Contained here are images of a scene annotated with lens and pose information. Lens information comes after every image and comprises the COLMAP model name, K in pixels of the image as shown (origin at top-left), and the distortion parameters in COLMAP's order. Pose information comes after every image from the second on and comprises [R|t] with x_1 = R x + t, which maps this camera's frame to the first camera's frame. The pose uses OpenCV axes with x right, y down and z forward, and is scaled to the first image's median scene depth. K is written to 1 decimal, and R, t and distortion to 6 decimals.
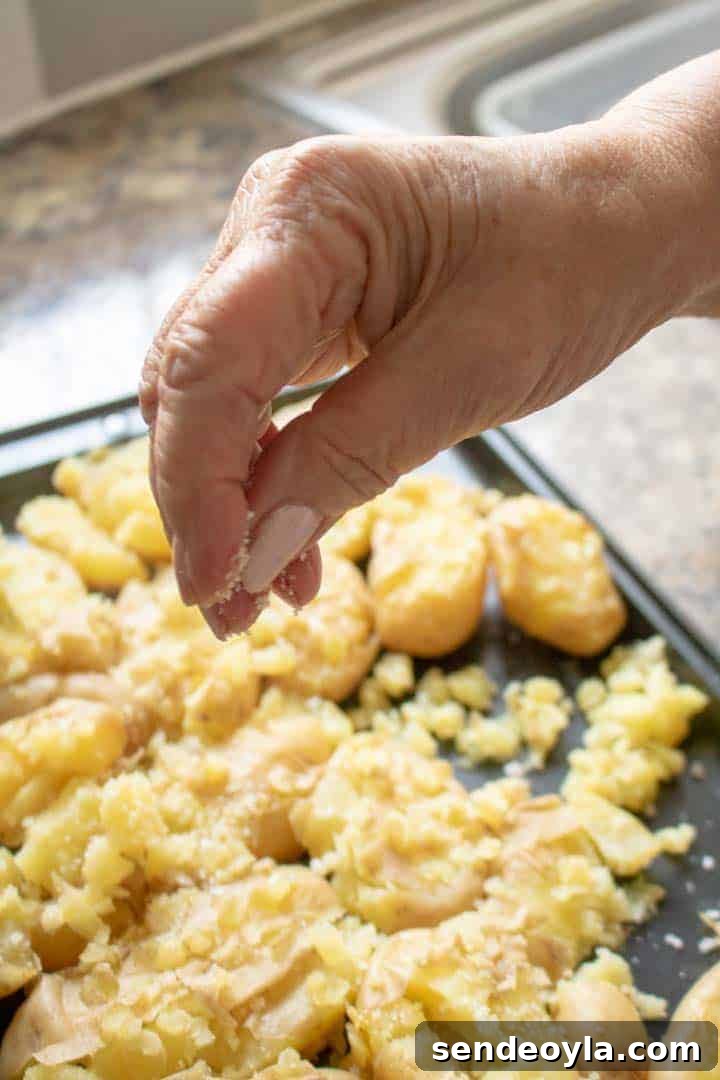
lens RADIAL K [[1487.3, 0, 360.0], [0, 1487.3, 540.0], [0, 0, 1]] dist [-0.007179, -0.036753]
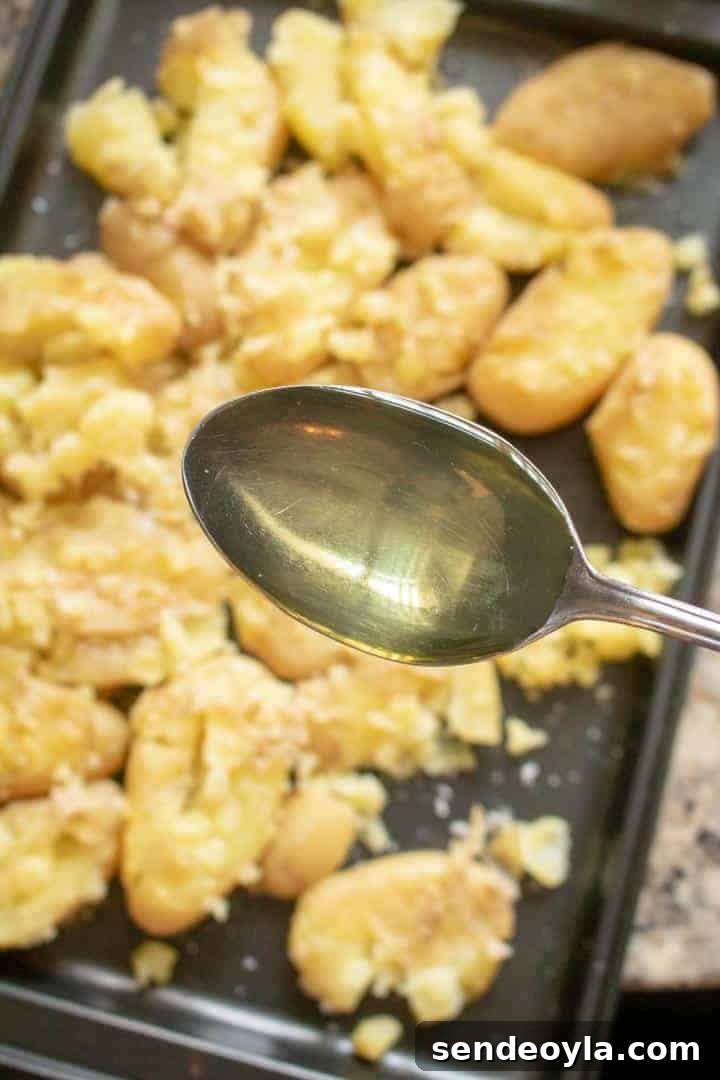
lens RADIAL K [[1487.3, 0, 360.0], [0, 1487.3, 540.0], [0, 0, 1]] dist [-0.007179, -0.036753]
pose [[0.761665, 0.633107, -0.137991, 0.184897], [-0.416300, 0.641313, 0.644524, -0.534334], [0.496548, -0.433466, 0.752029, 0.208533]]
